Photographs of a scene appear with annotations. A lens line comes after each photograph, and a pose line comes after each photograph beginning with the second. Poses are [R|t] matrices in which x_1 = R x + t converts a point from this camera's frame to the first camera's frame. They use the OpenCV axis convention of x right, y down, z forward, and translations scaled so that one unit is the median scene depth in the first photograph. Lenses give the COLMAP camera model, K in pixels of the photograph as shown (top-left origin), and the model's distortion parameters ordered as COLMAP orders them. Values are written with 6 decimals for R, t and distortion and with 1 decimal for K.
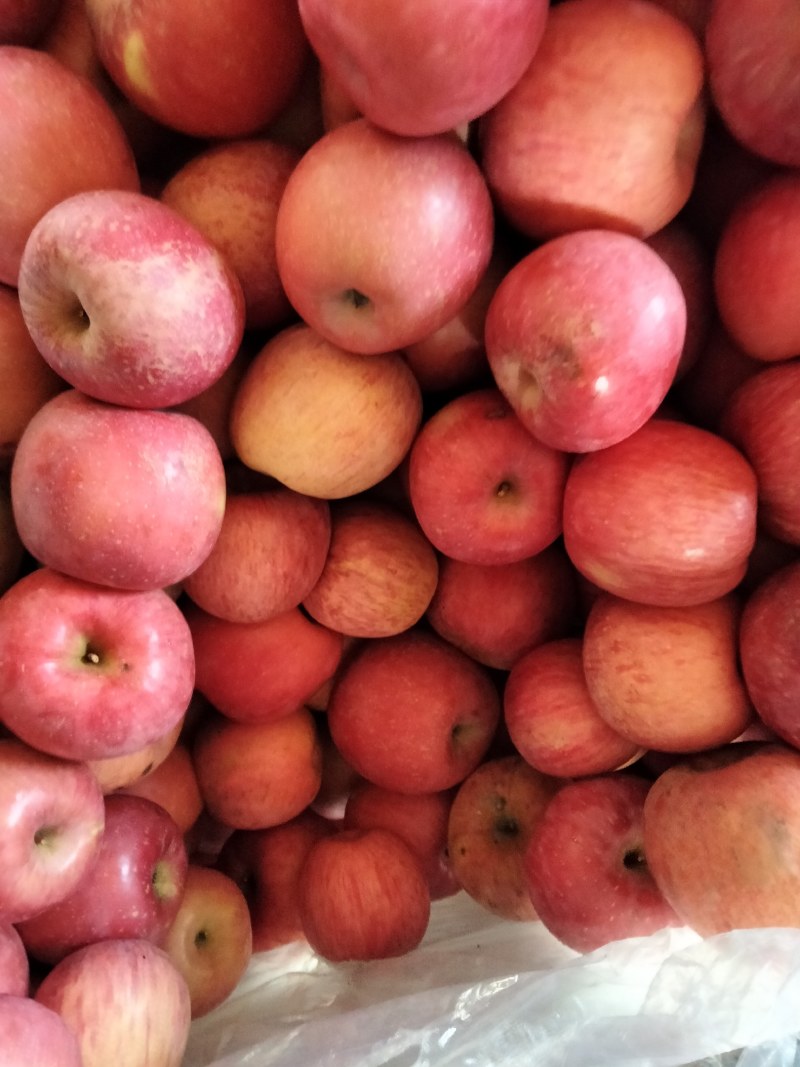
lens RADIAL K [[839.5, 0, 369.1], [0, 839.5, 564.2], [0, 0, 1]] dist [0.071357, -0.122001]
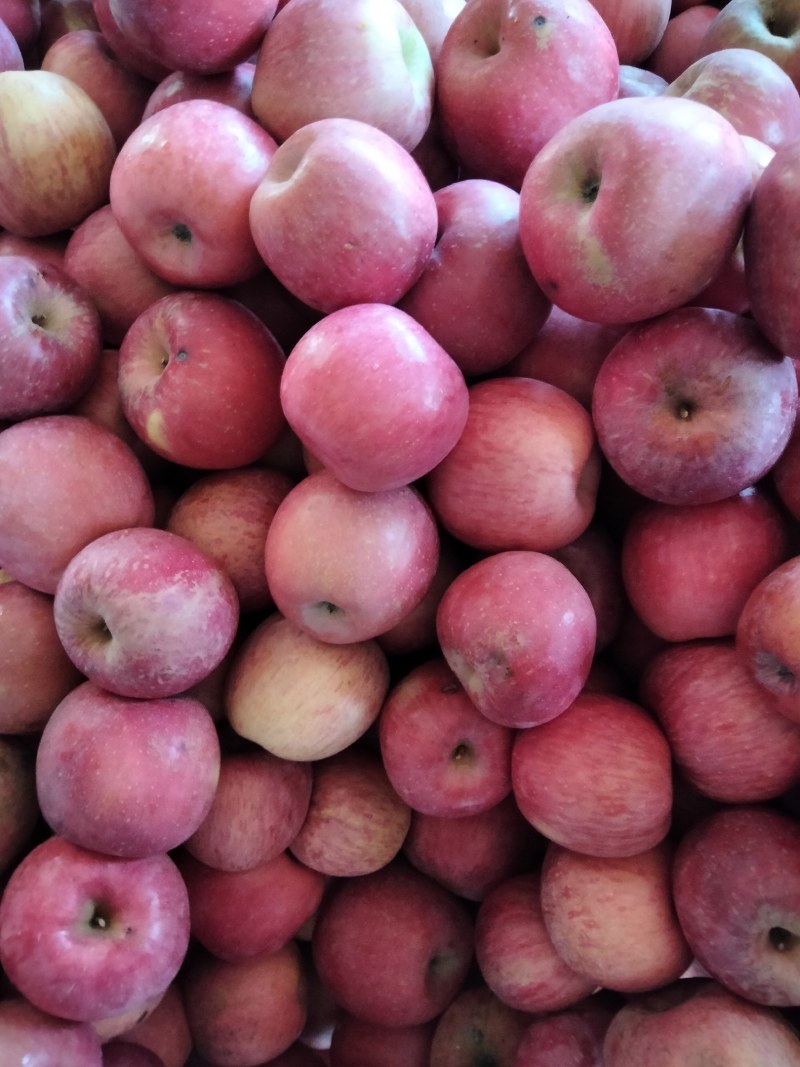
lens RADIAL K [[815.3, 0, 367.9], [0, 815.3, 558.4], [0, 0, 1]] dist [0.001928, -0.010274]
pose [[0.999643, -0.020987, 0.016511, 0.019372], [0.024048, 0.976327, -0.214959, -0.109875], [-0.011609, 0.215279, 0.976484, -0.151996]]
